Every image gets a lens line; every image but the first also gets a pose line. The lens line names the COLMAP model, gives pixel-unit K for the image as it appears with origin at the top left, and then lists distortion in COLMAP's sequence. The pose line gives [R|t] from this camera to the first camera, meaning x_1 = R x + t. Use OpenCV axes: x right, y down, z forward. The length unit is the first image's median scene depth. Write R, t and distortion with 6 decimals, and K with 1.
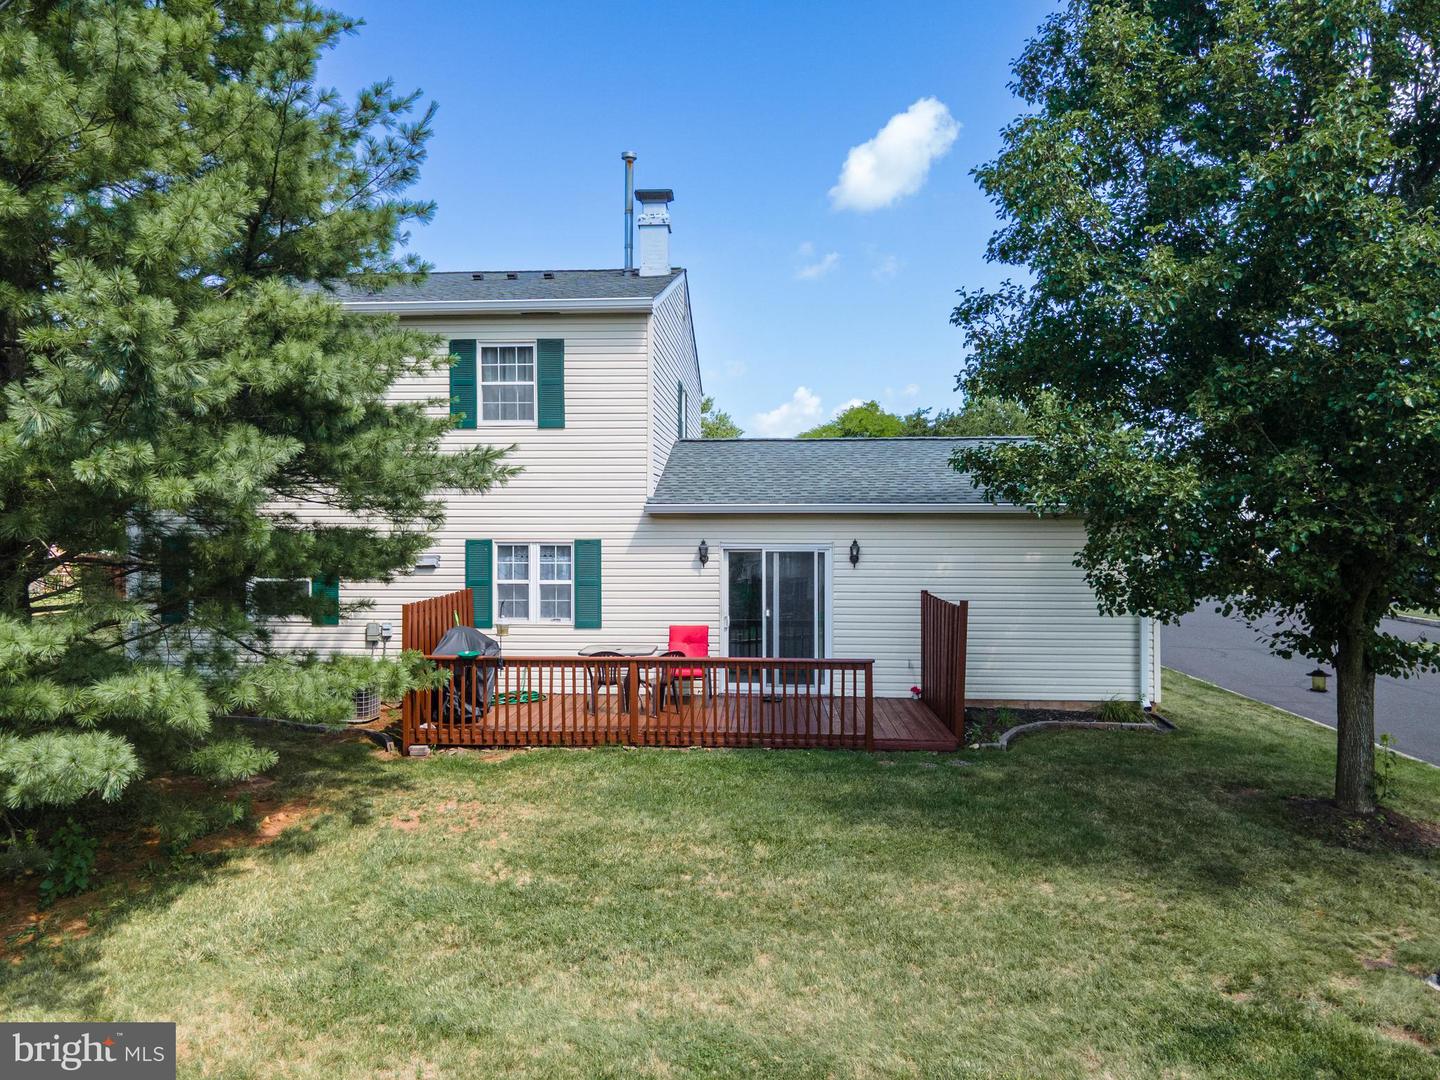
lens RADIAL K [[1039.8, 0, 715.7], [0, 1039.8, 531.4], [0, 0, 1]] dist [0.040464, 0.001342]
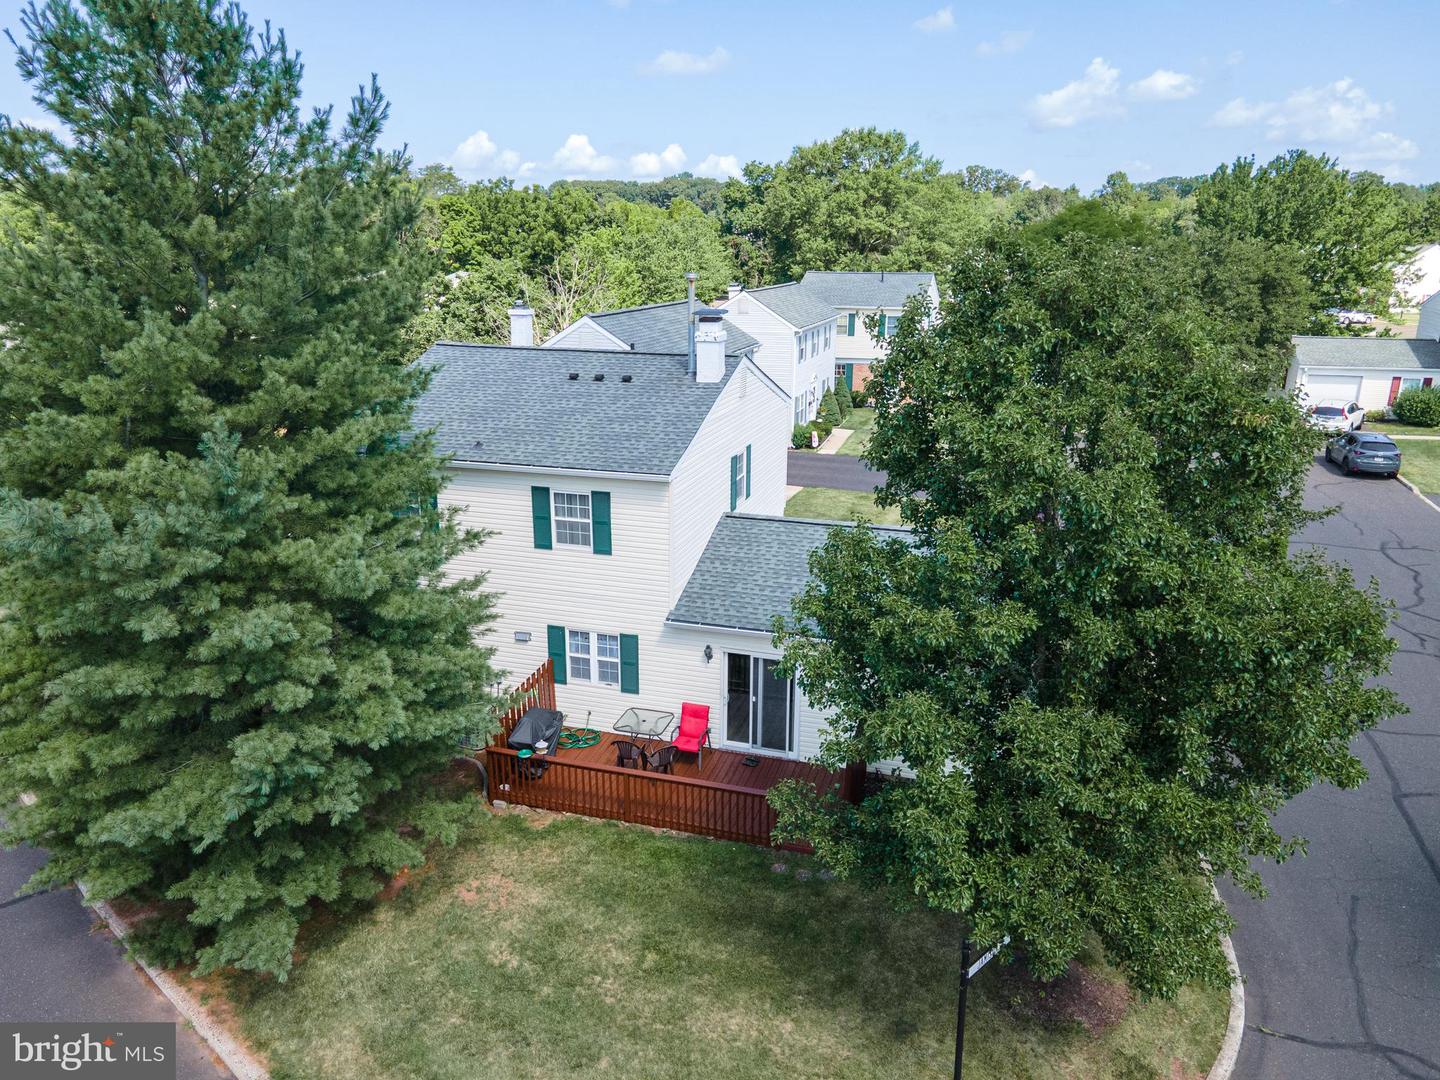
lens RADIAL K [[1039.8, 0, 715.7], [0, 1039.8, 531.4], [0, 0, 1]] dist [0.040464, 0.001342]
pose [[0.973404, 0.068363, -0.218658, 0.282444], [-0.009073, 0.965195, 0.261373, -0.486181], [0.228916, -0.252438, 0.940145, -0.240815]]
